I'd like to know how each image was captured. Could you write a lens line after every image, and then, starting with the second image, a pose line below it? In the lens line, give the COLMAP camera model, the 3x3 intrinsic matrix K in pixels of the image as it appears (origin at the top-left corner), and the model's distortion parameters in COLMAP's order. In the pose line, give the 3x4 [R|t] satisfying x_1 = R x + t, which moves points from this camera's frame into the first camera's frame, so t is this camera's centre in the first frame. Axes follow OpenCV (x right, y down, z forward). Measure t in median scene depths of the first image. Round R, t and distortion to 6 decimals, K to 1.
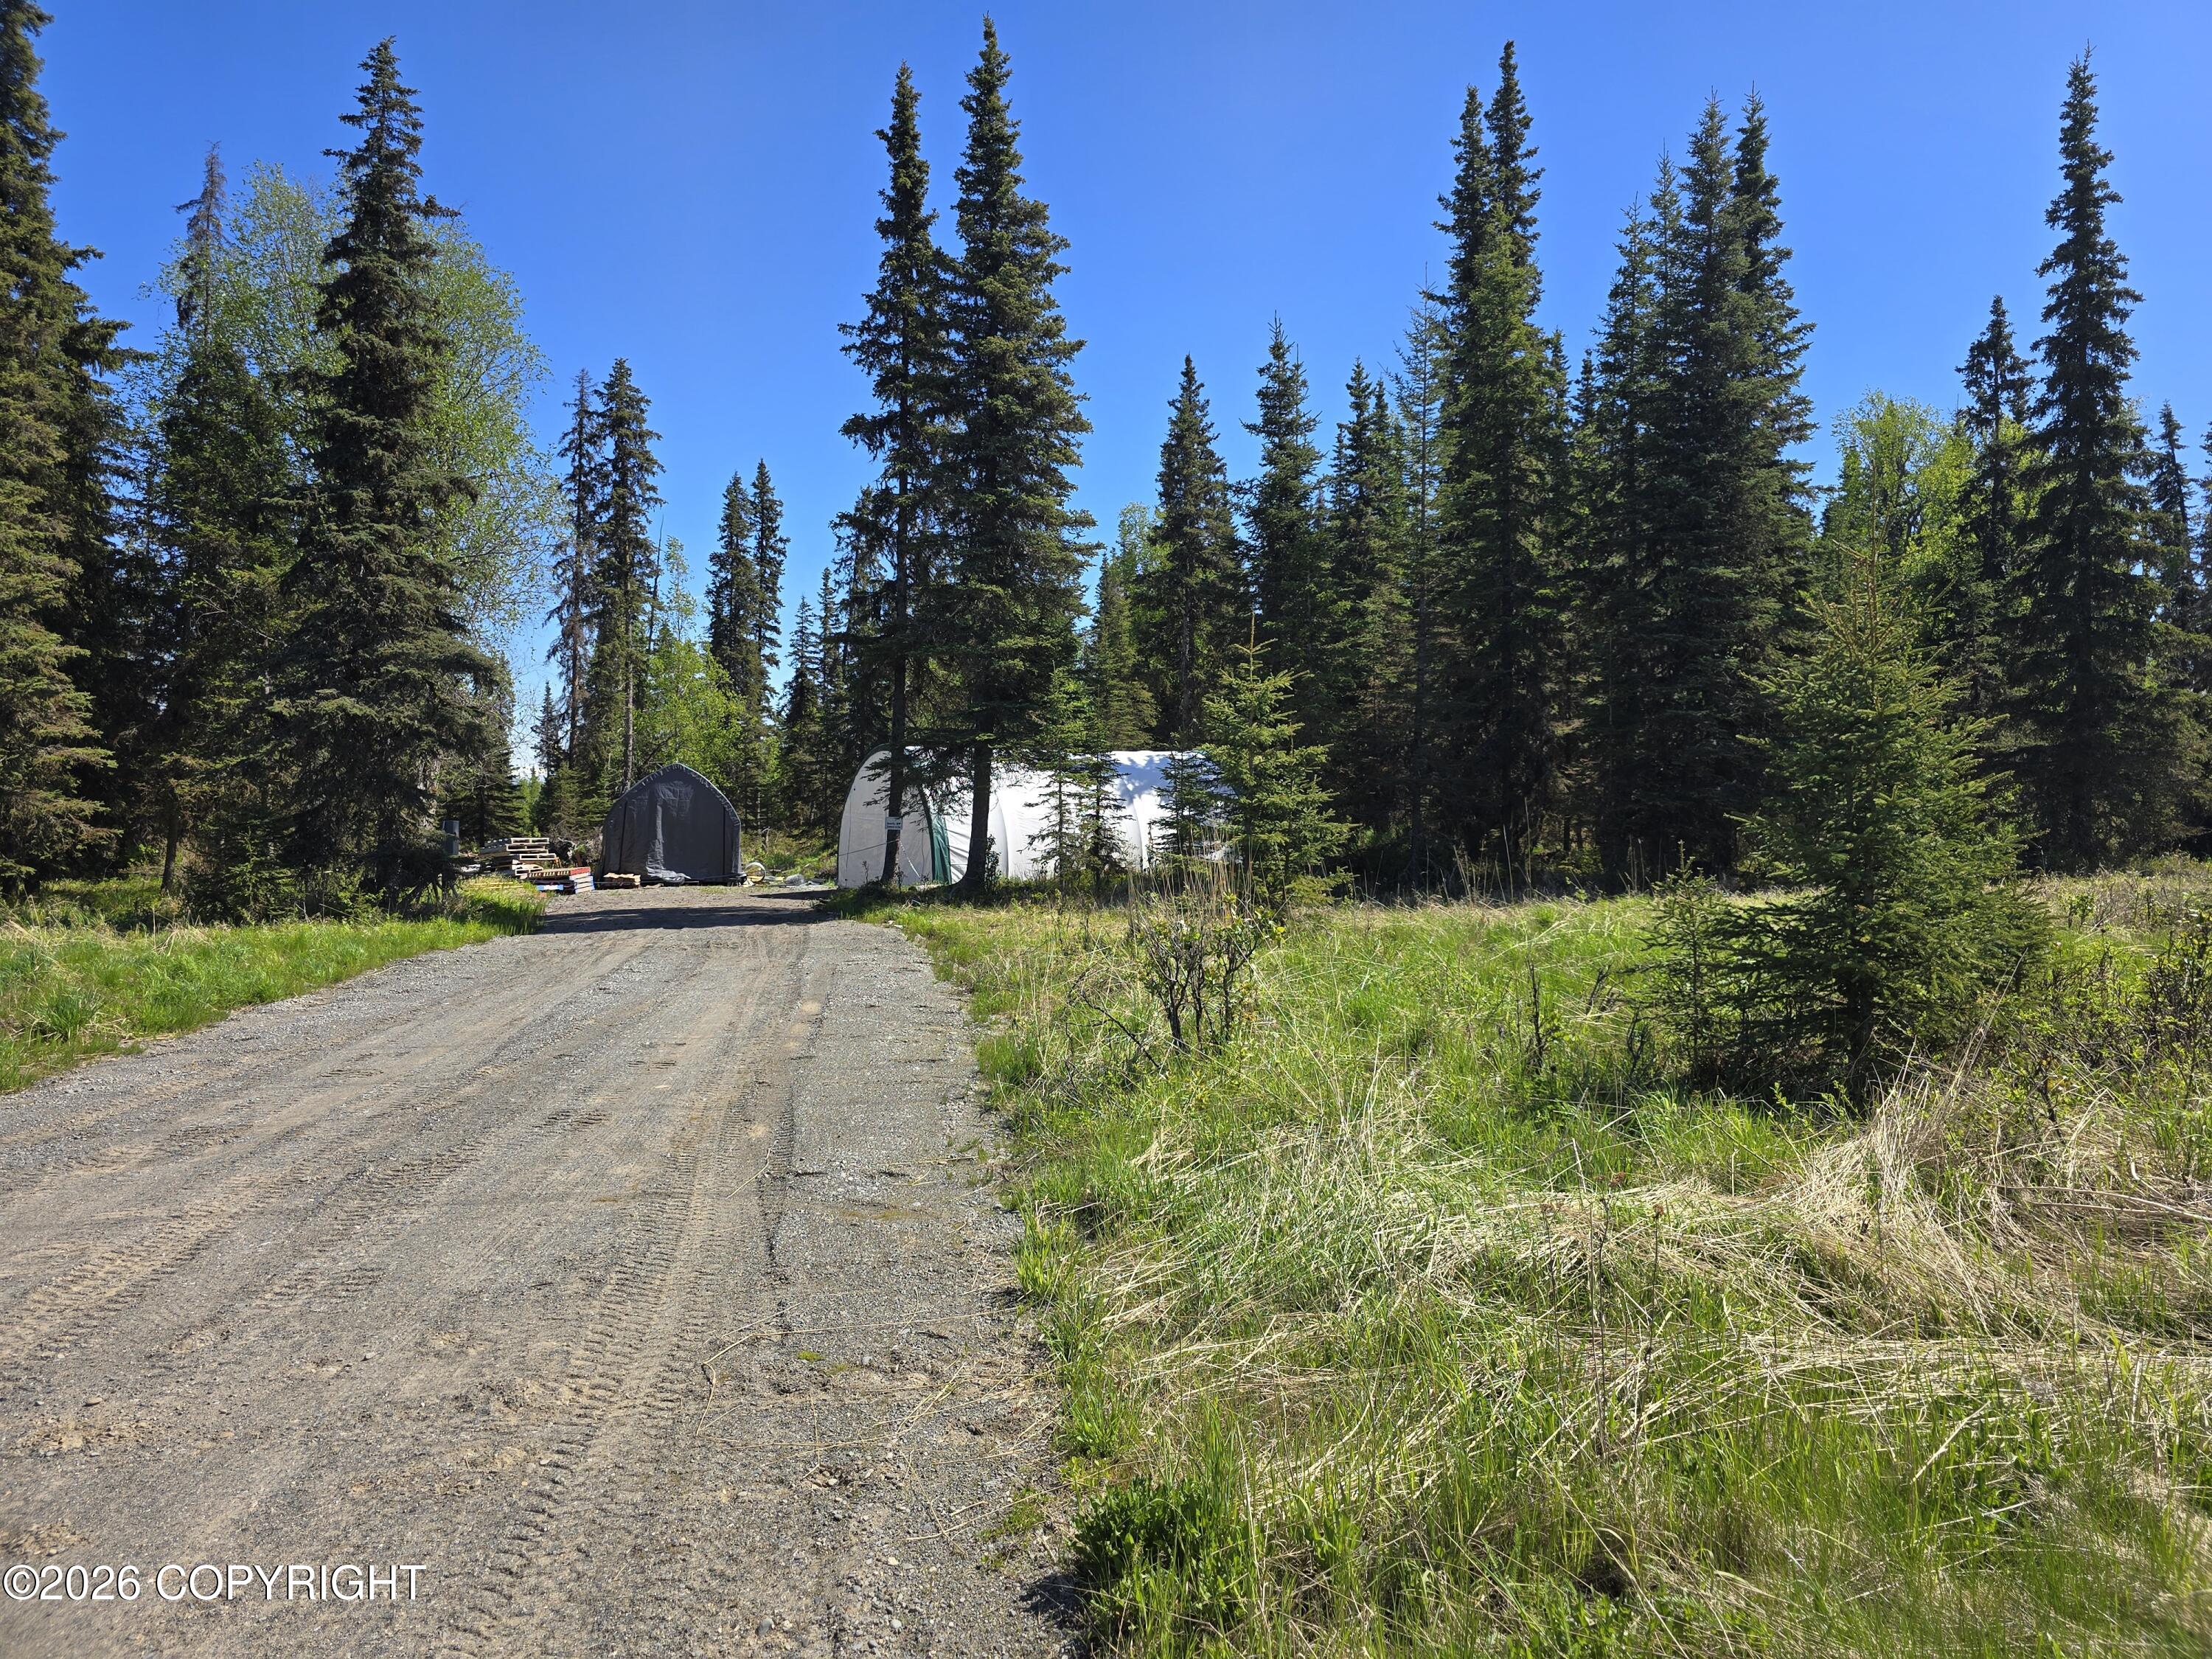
lens RADIAL K [[1509.8, 0, 1106.0], [0, 1509.8, 829.5], [0, 0, 1]] dist [0.051830, -0.046508]
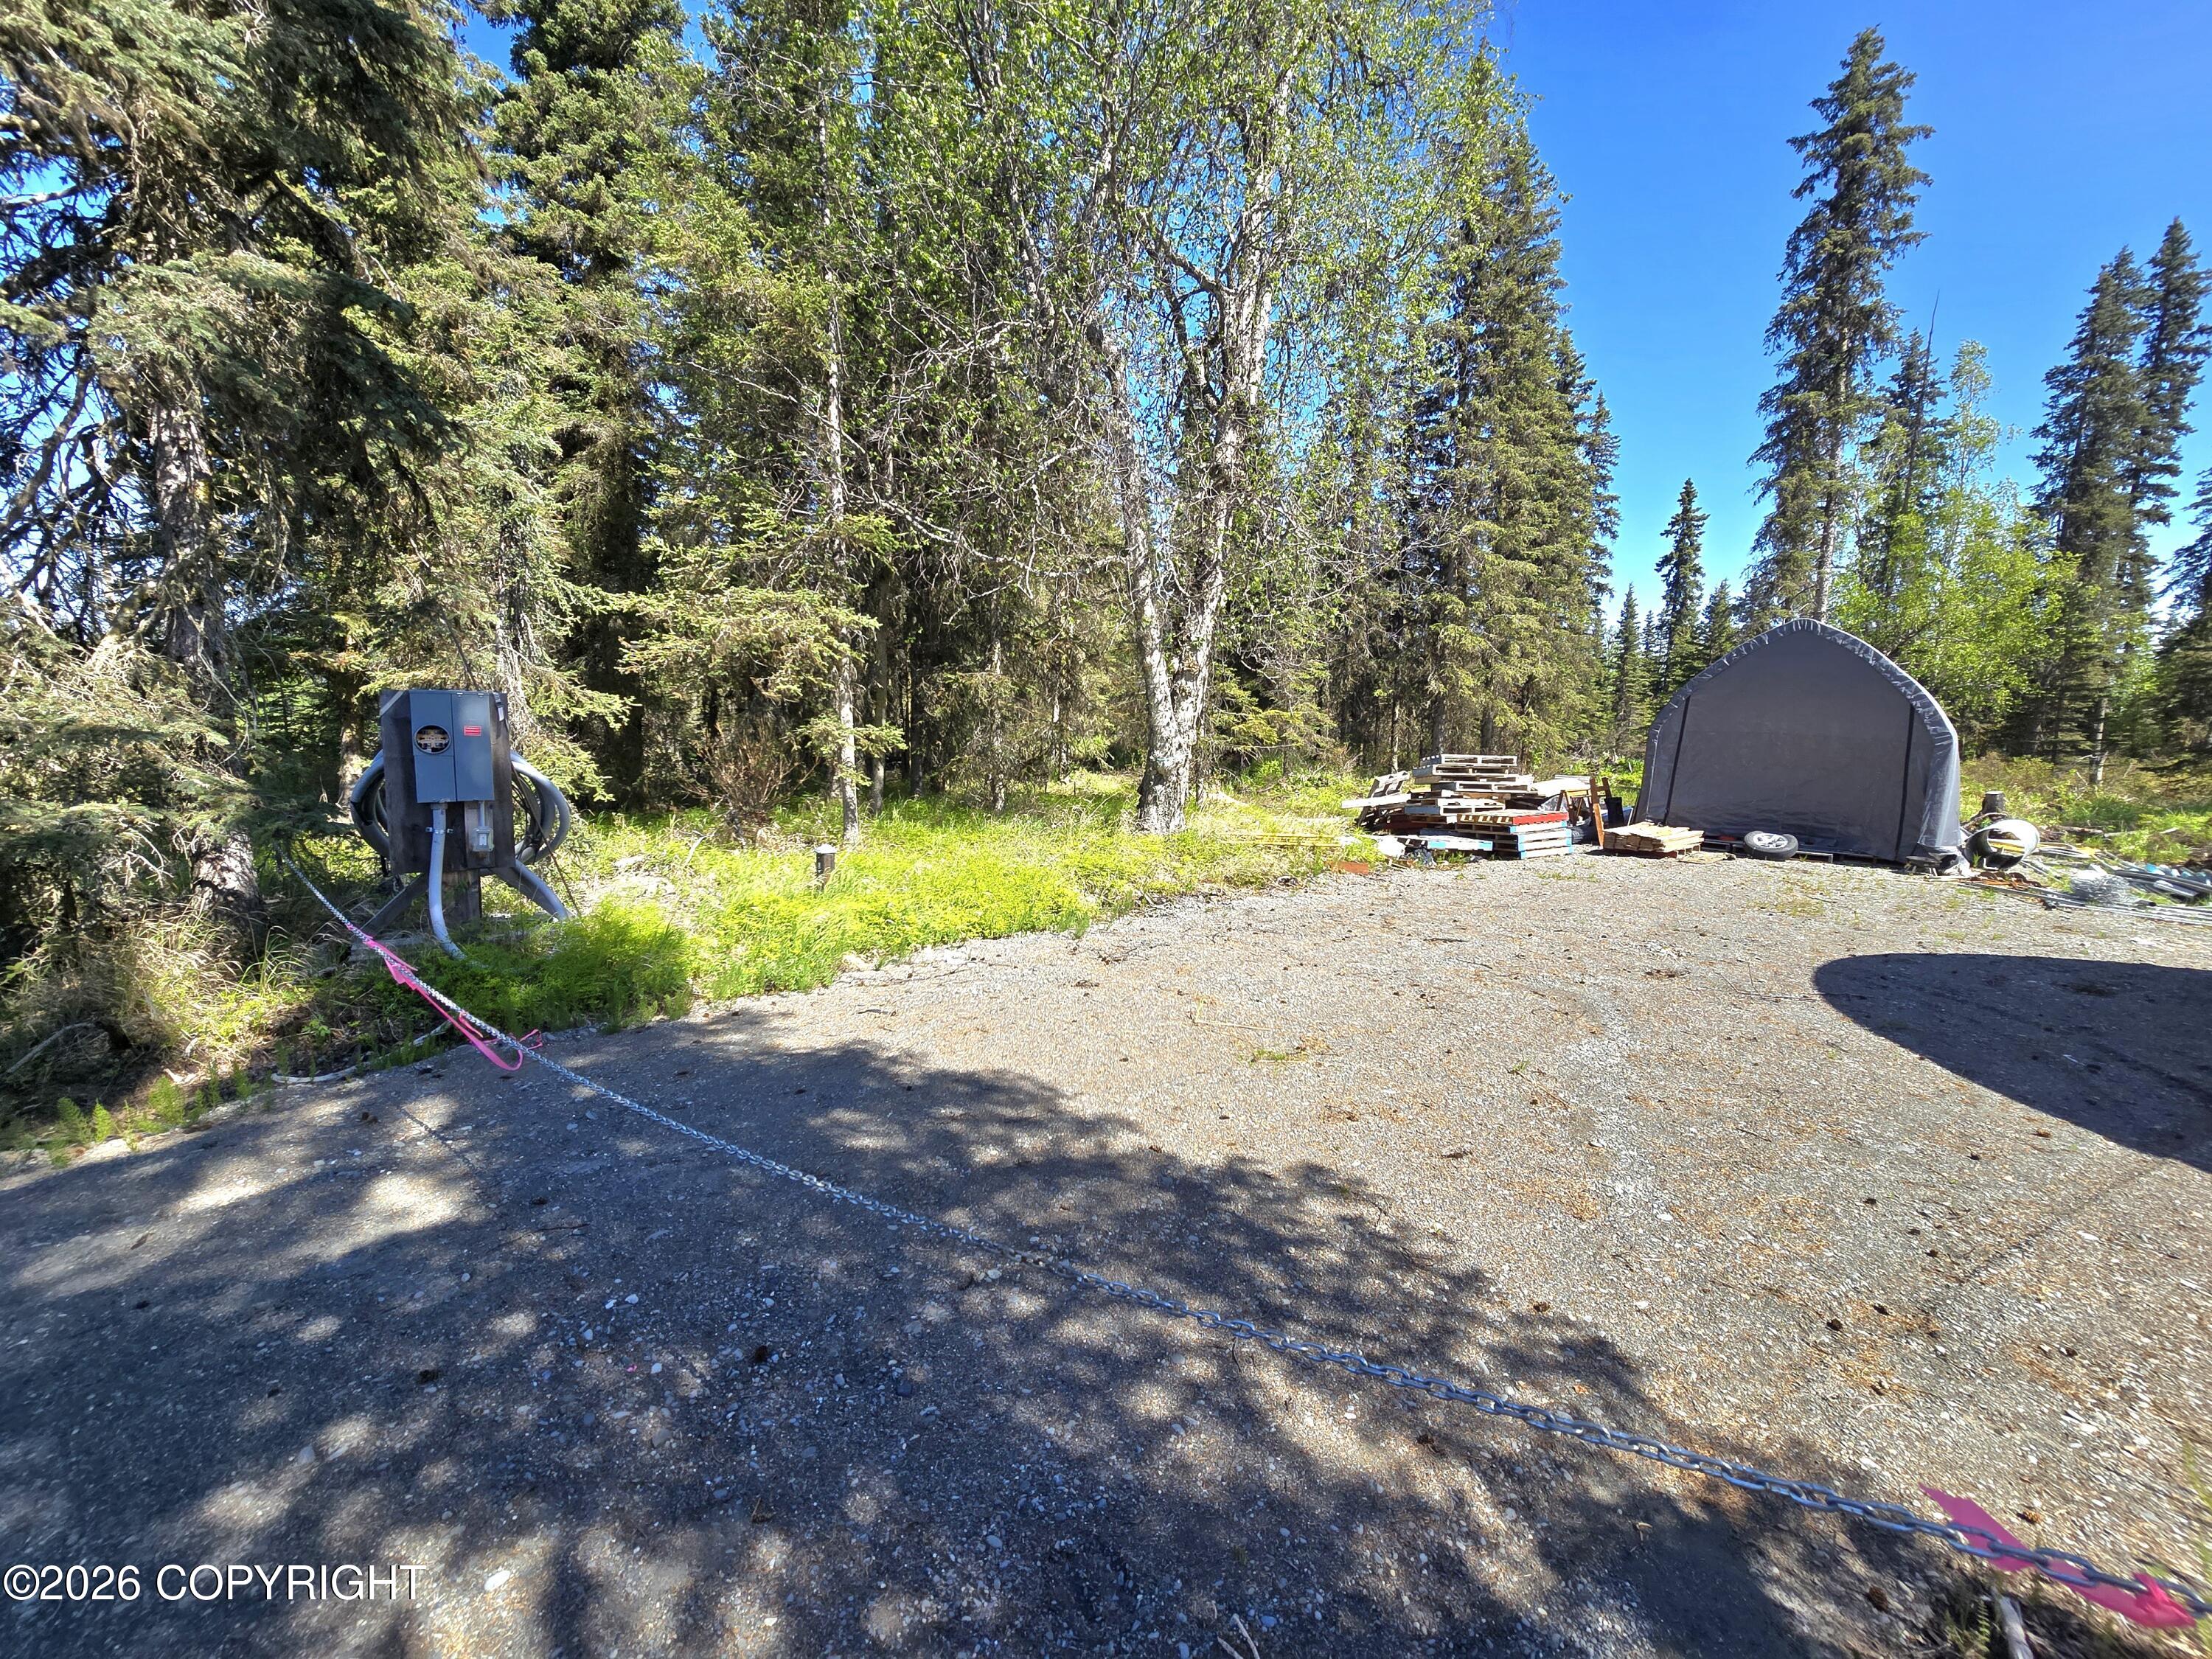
lens RADIAL K [[929.6, 0, 1106.0], [0, 929.6, 829.5], [0, 0, 1]] dist [-0.001882, 0.000908]
pose [[0.481364, 0.099948, -0.870804, -0.078571], [-0.023461, 0.994591, 0.101187, 0.000582], [0.876207, -0.028278, 0.481105, 0.434682]]
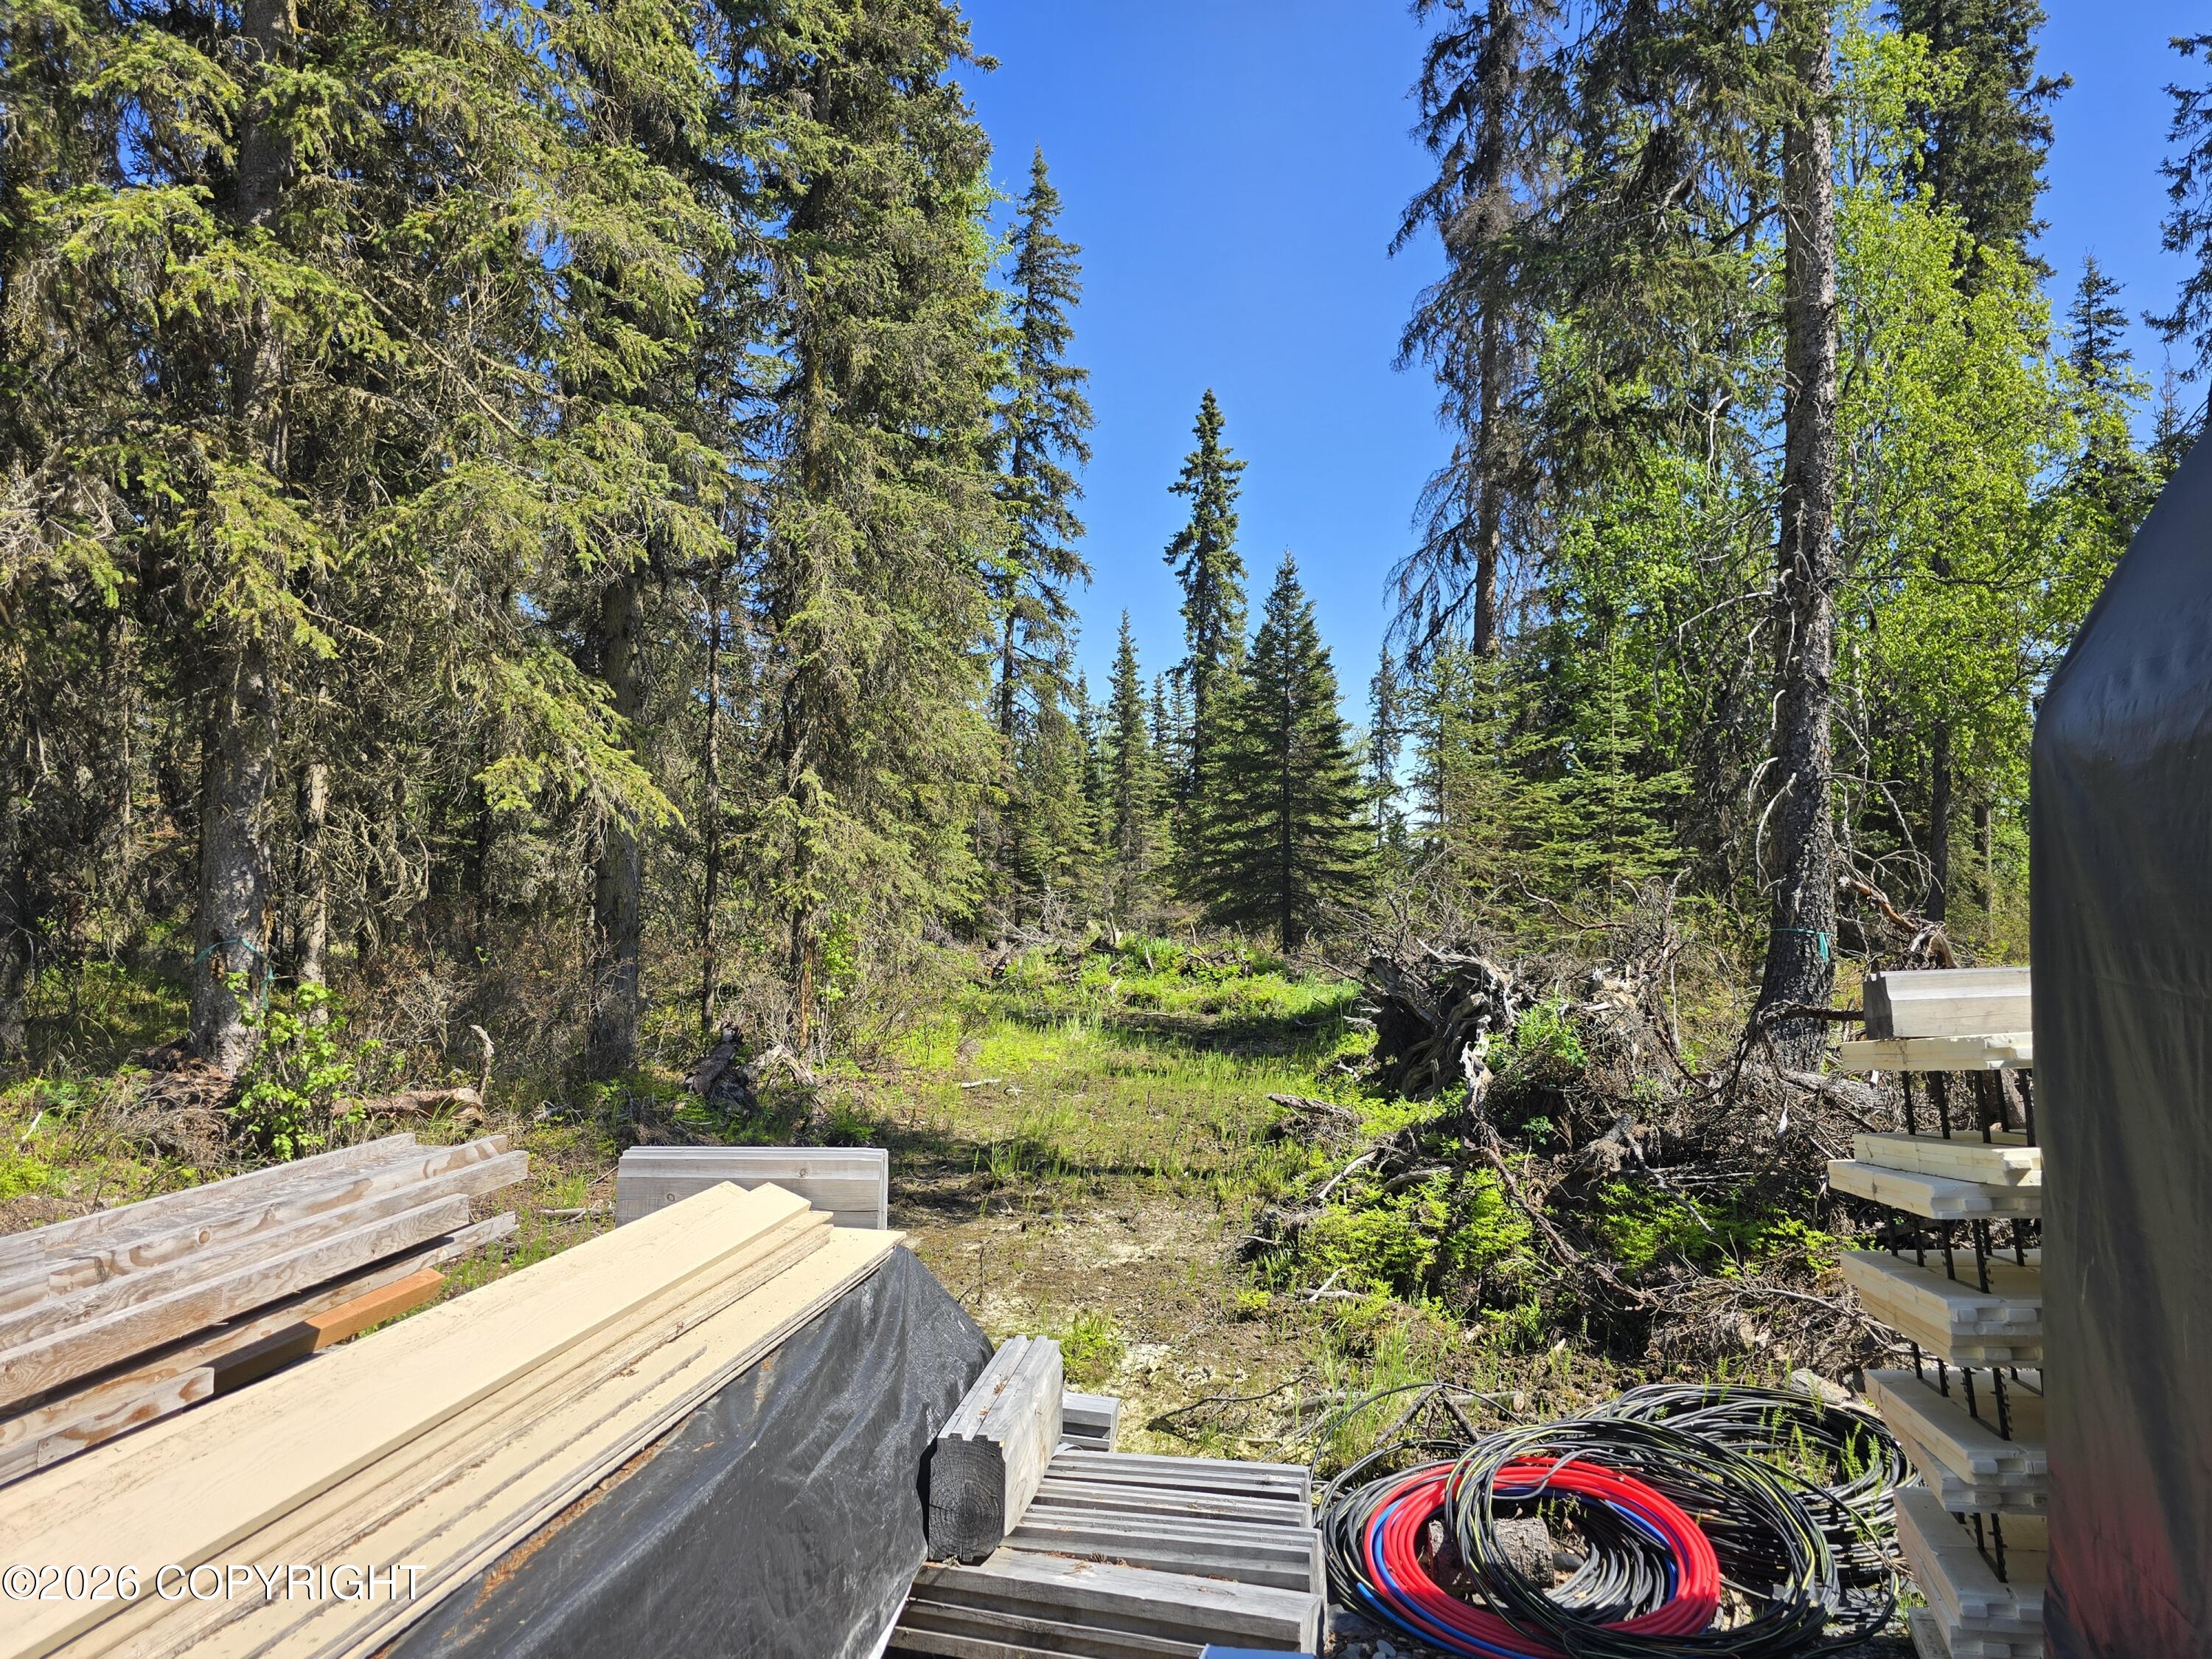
lens RADIAL K [[1509.8, 0, 1106.0], [0, 1509.8, 829.5], [0, 0, 1]] dist [0.051830, -0.046508]
pose [[0.834928, -0.030192, -0.549530, -0.249988], [0.000647, 0.998547, -0.053878, 0.001232], [0.550359, 0.044629, 0.833735, 0.710452]]
